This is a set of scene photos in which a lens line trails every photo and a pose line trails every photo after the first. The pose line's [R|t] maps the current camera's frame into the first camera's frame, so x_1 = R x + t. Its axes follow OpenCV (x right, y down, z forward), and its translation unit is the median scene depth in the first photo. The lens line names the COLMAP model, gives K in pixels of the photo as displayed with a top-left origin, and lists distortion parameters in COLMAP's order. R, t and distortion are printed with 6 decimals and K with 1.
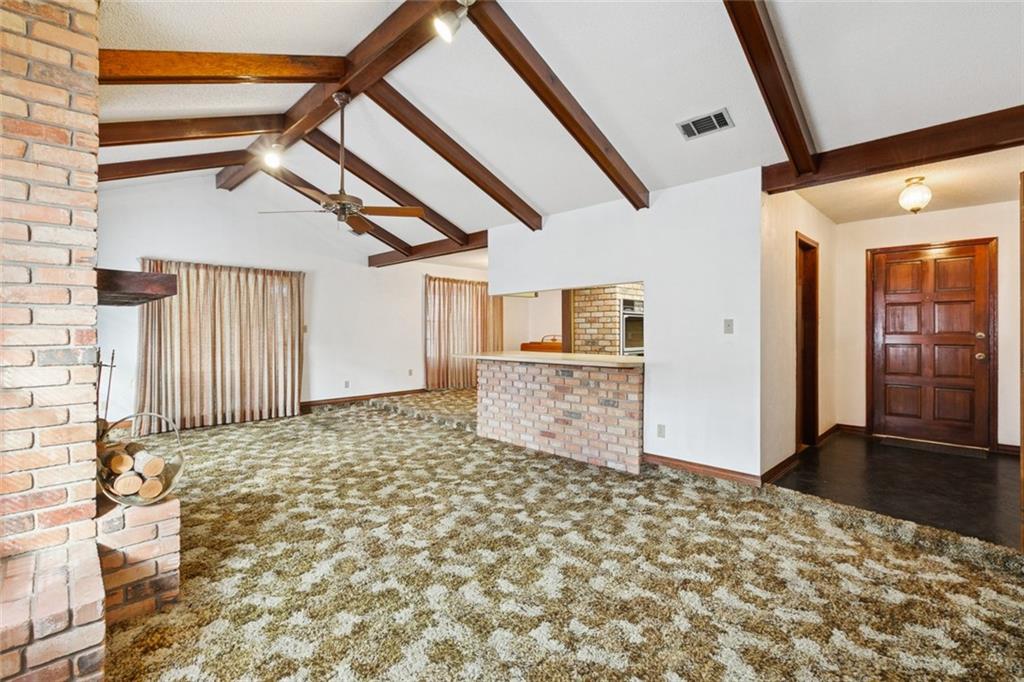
lens RADIAL K [[463.7, 0, 501.8], [0, 463.7, 337.3], [0, 0, 1]] dist [-0.004185, -0.000391]
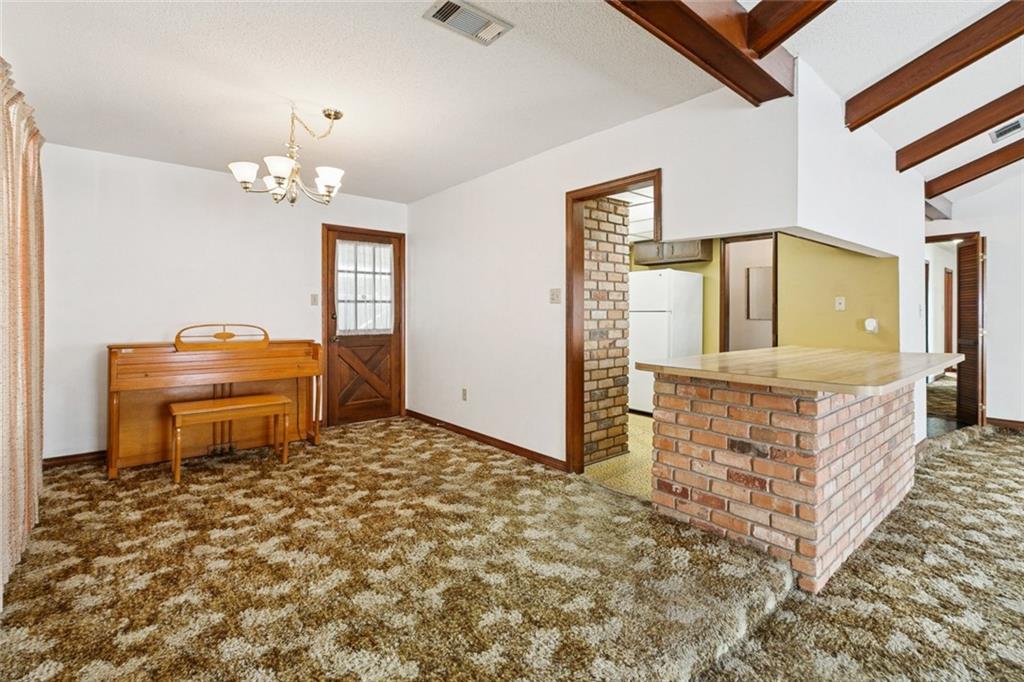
lens RADIAL K [[463.7, 0, 489.0], [0, 463.7, 319.9], [0, 0, 1]] dist [-0.004185, -0.000391]
pose [[0.096129, -0.013703, 0.995275, -0.641111], [0.008234, 0.999882, 0.012971, -0.024580], [-0.995335, 0.006948, 0.096231, 1.748340]]
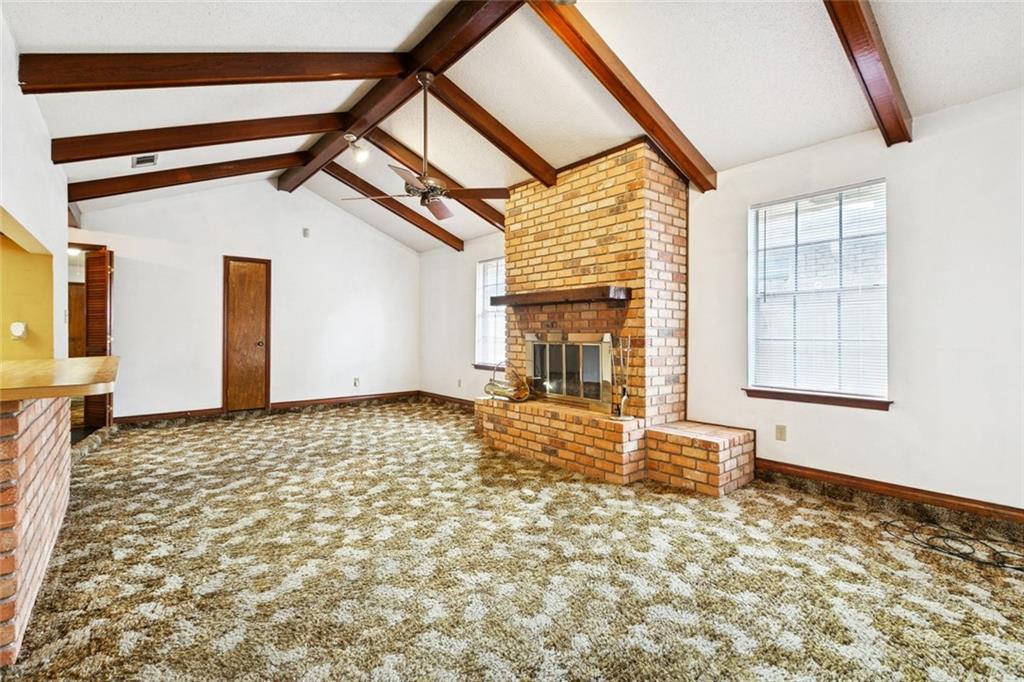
lens RADIAL K [[463.7, 0, 518.7], [0, 463.7, 333.7], [0, 0, 1]] dist [-0.004185, -0.000391]
pose [[-0.998234, -0.001478, 0.059378, -0.556370], [-0.000706, 0.999915, 0.013012, -0.001409], [-0.059392, 0.012947, -0.998151, 1.812695]]
